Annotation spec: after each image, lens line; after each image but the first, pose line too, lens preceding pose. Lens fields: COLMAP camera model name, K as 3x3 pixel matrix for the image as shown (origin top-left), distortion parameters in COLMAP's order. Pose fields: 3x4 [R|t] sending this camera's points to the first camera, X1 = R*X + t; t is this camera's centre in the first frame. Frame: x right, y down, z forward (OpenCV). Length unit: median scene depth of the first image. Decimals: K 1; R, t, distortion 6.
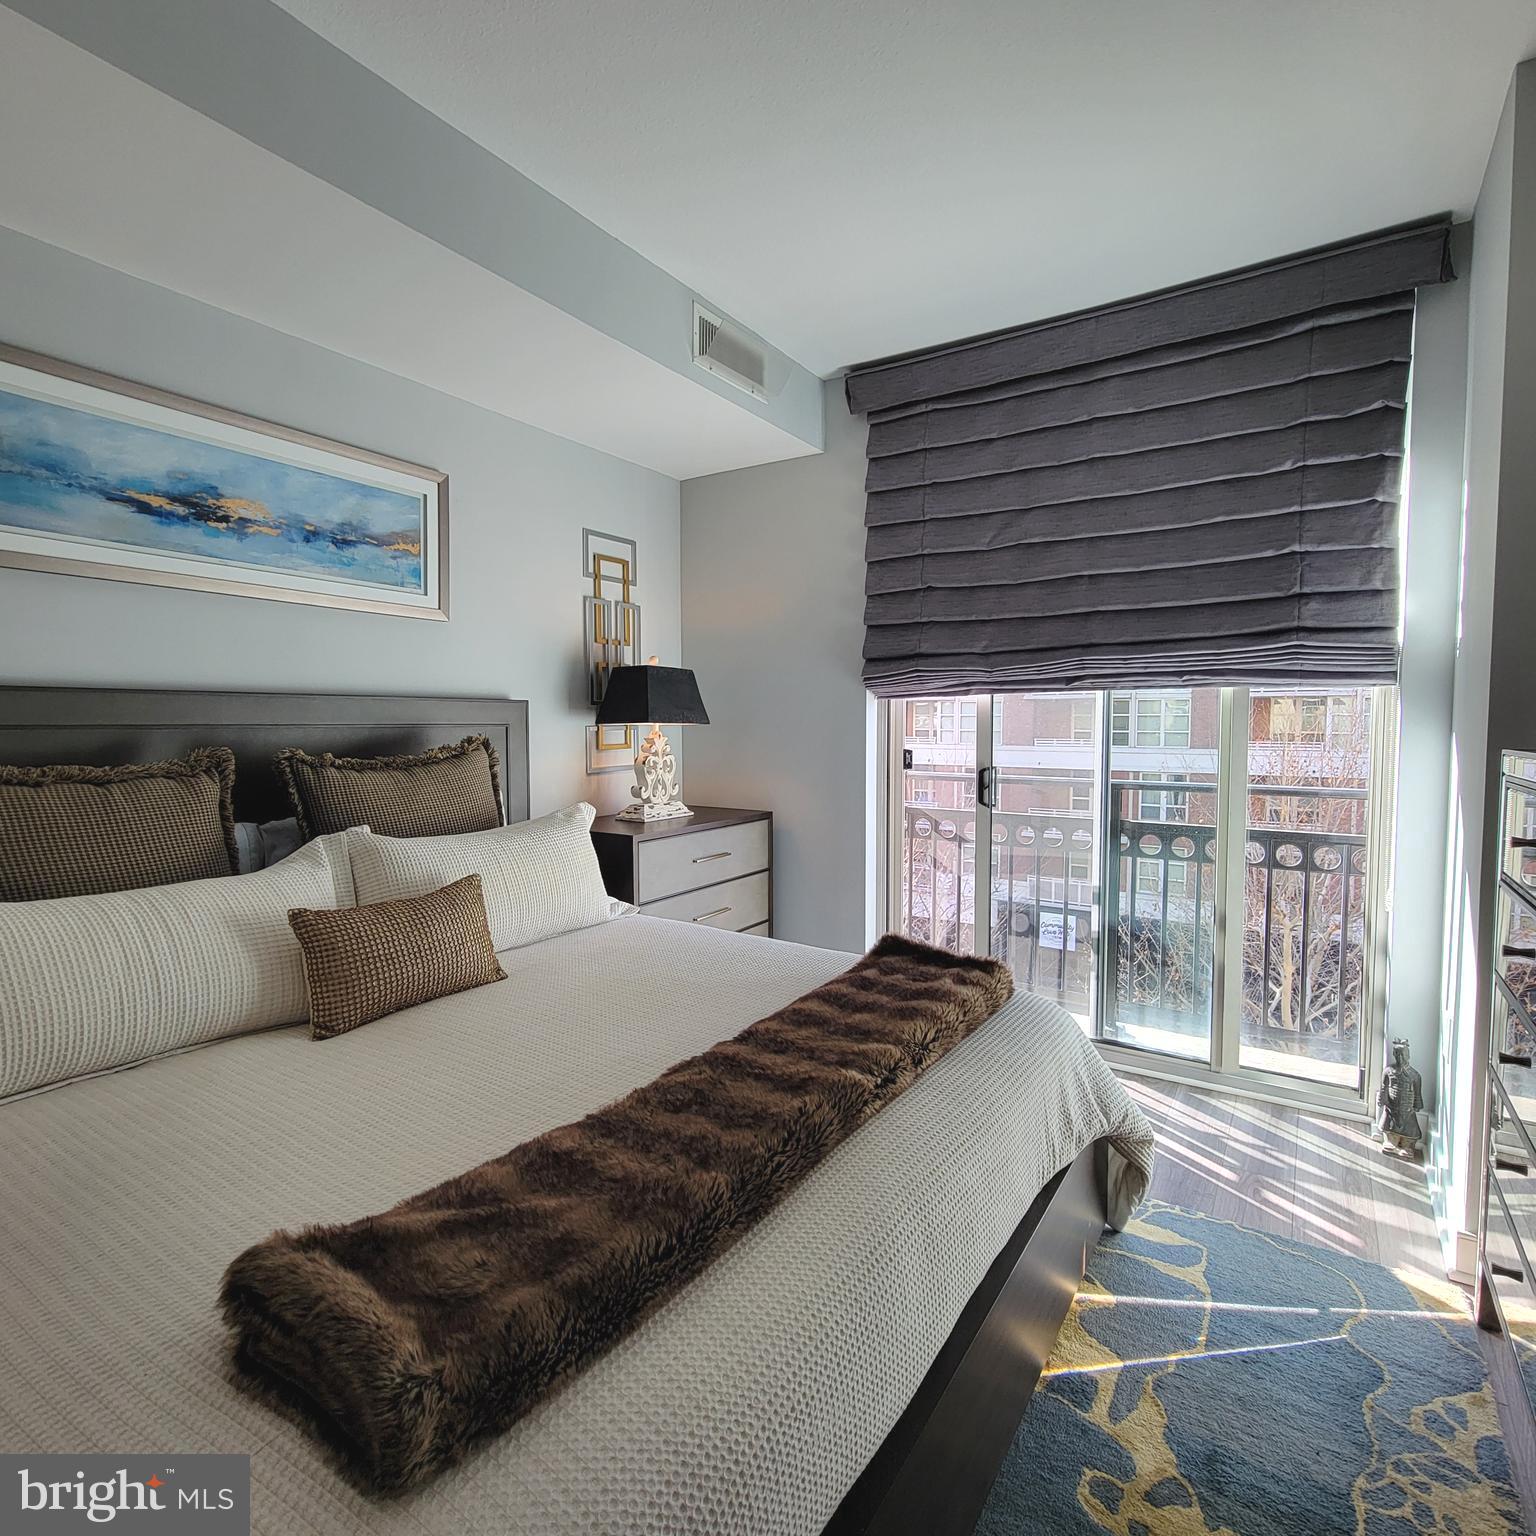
lens RADIAL K [[845.9, 0, 762.8], [0, 845.9, 764.7], [0, 0, 1]] dist [0.001948, -0.002453]
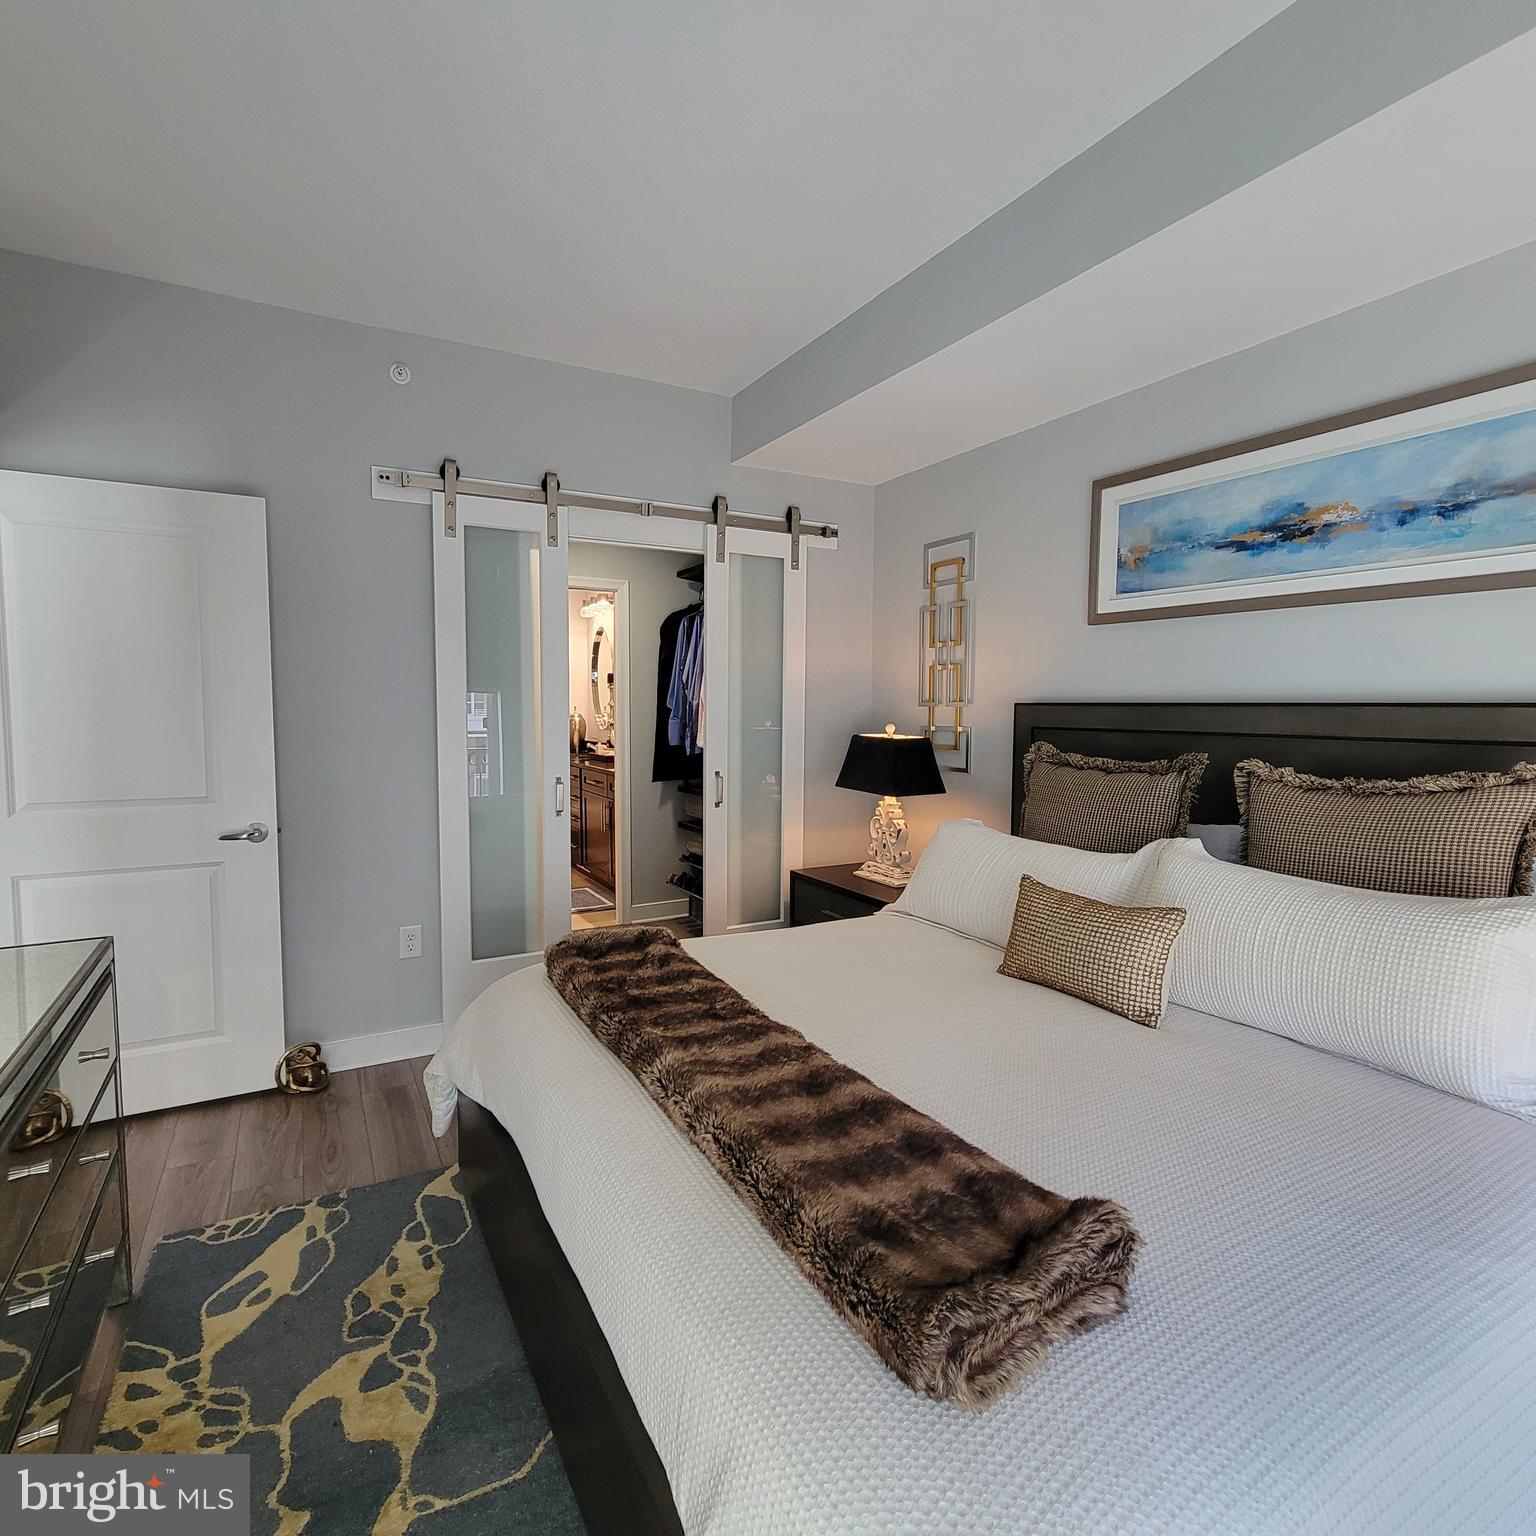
lens RADIAL K [[845.9, 0, 763.7], [0, 845.9, 764.5], [0, 0, 1]] dist [0.001948, -0.002453]
pose [[-0.466149, 0.057279, -0.882850, 0.488995], [-0.052207, 0.994382, 0.092081, -0.060667], [0.883164, 0.089015, -0.460540, 0.771180]]
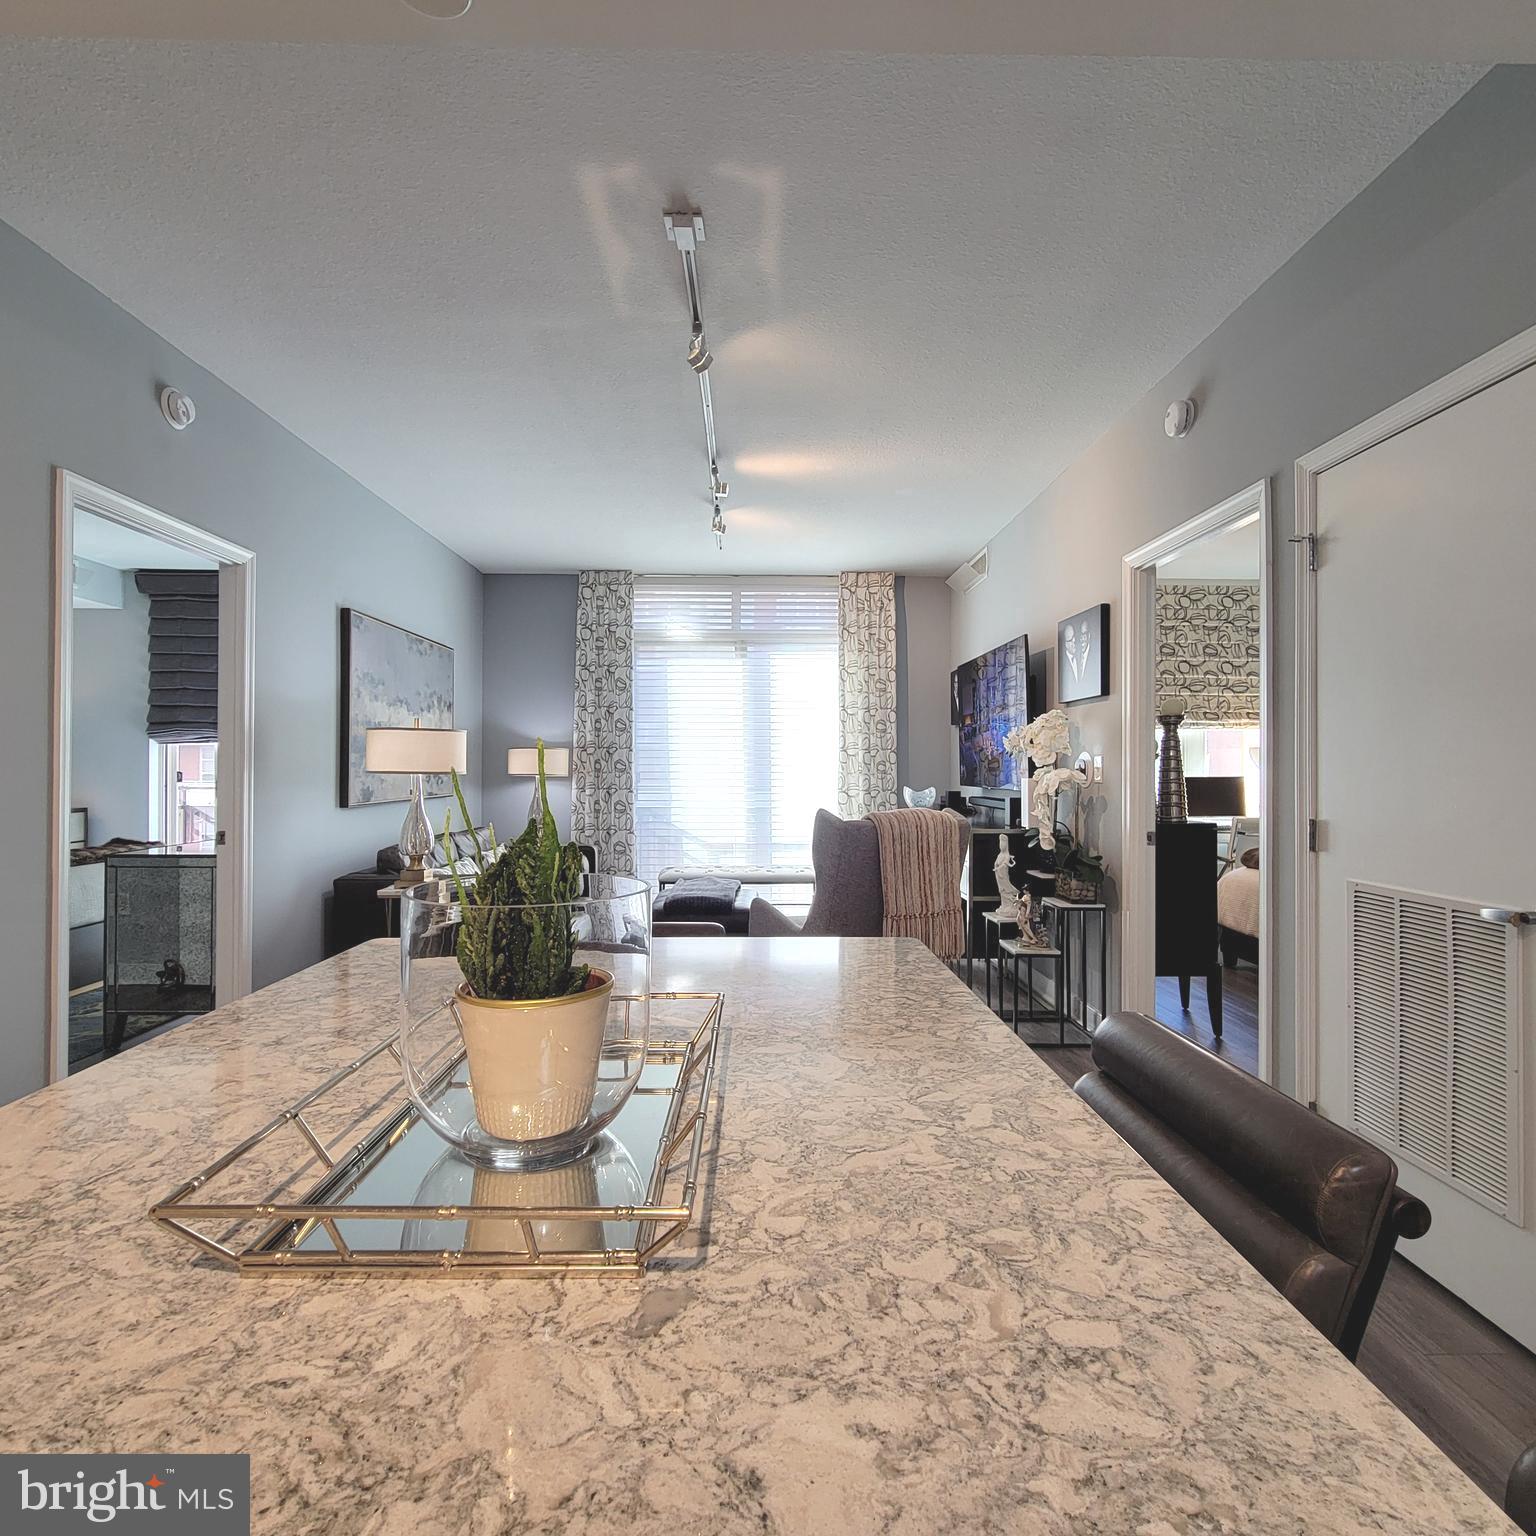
lens RADIAL K [[845.9, 0, 766.2], [0, 845.9, 763.9], [0, 0, 1]] dist [0.001948, -0.002453]
pose [[0.826011, 0.004182, 0.563638, 0.245555], [0.026613, 0.998568, -0.046411, 0.111625], [-0.563025, 0.053336, 0.824717, -1.636861]]
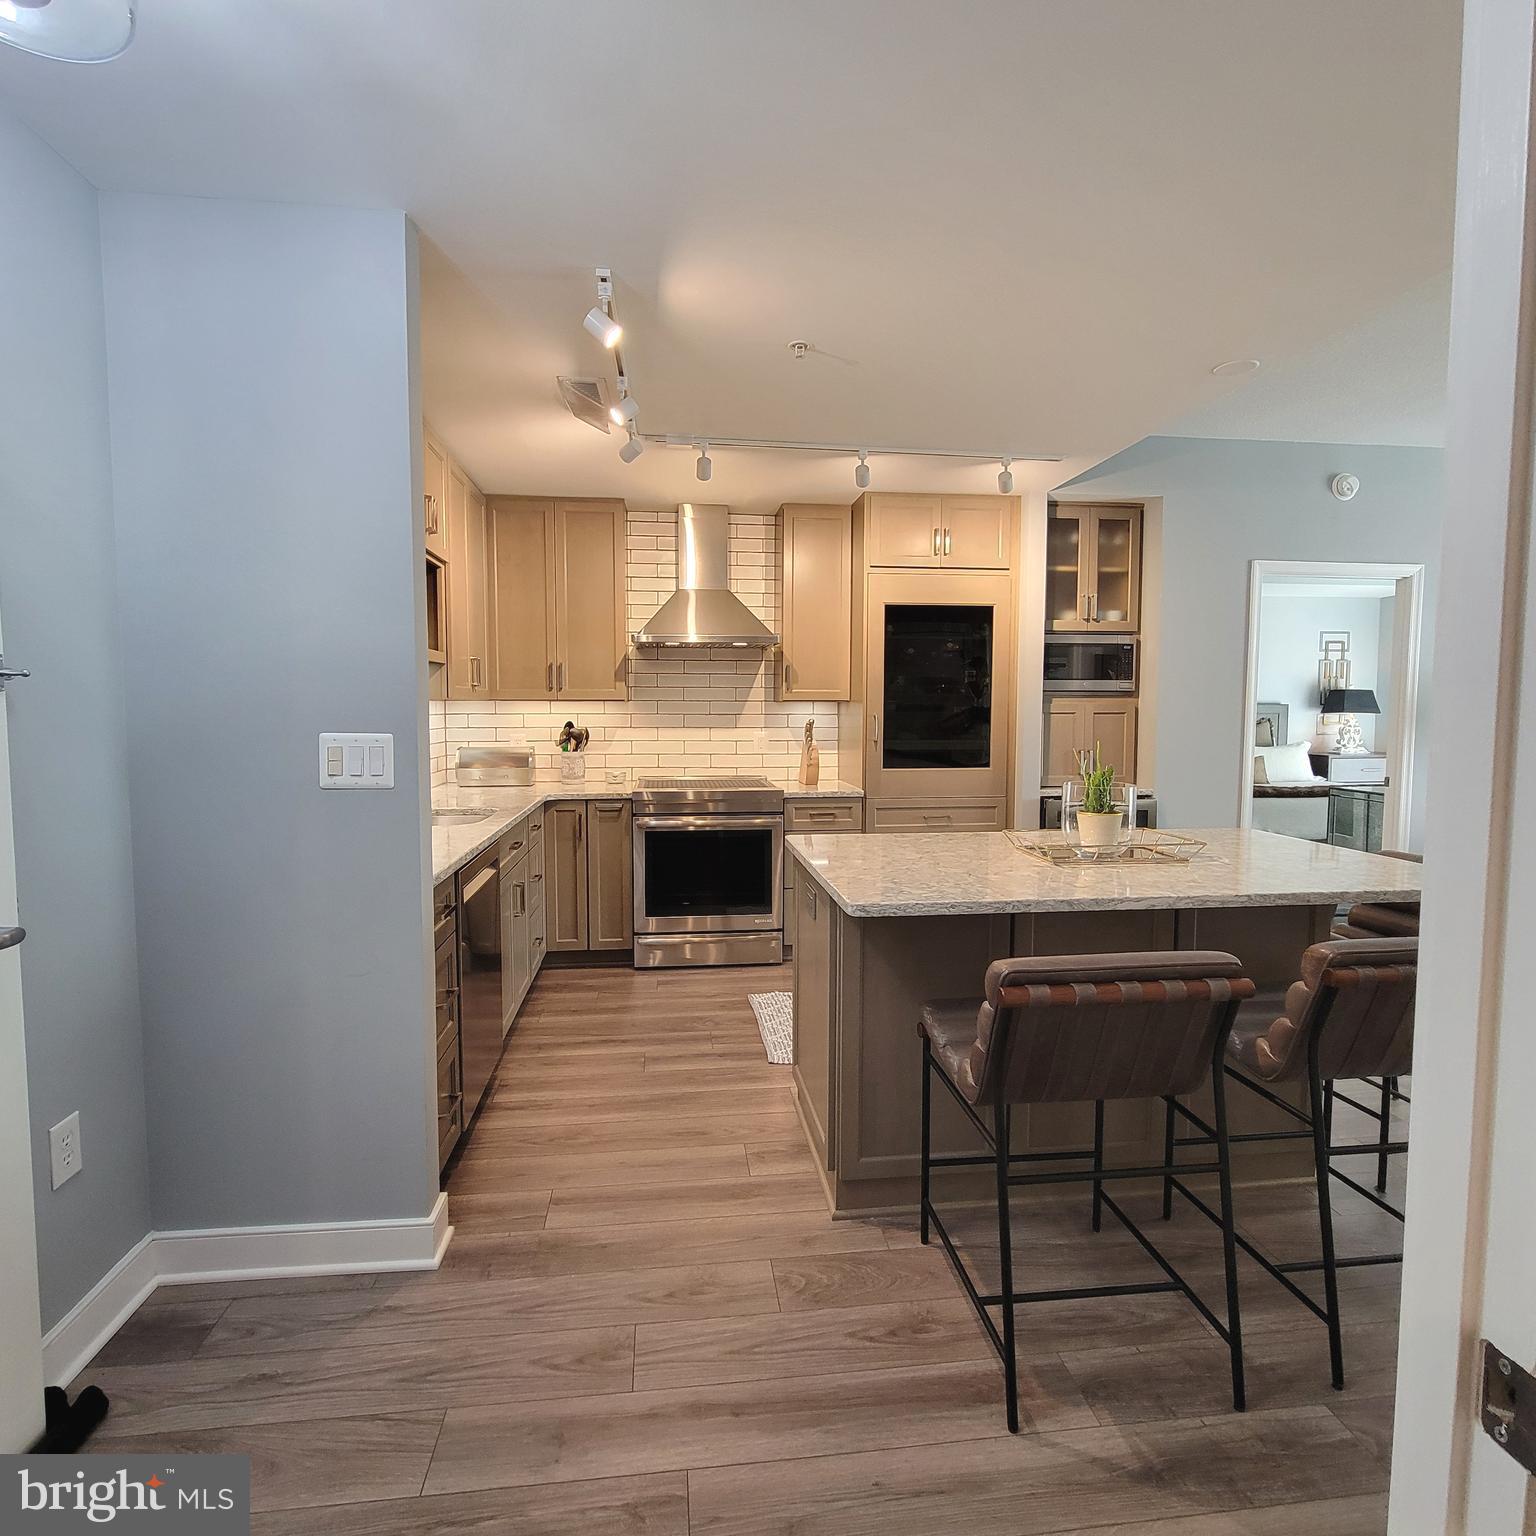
lens RADIAL K [[845.9, 0, 758.6], [0, 845.9, 759.4], [0, 0, 1]] dist [0.001948, -0.002453]
pose [[0.642777, 0.049060, -0.764481, 0.777138], [-0.040978, 0.998720, 0.029637, 0.096856], [0.764957, 0.012277, 0.643965, -2.221165]]
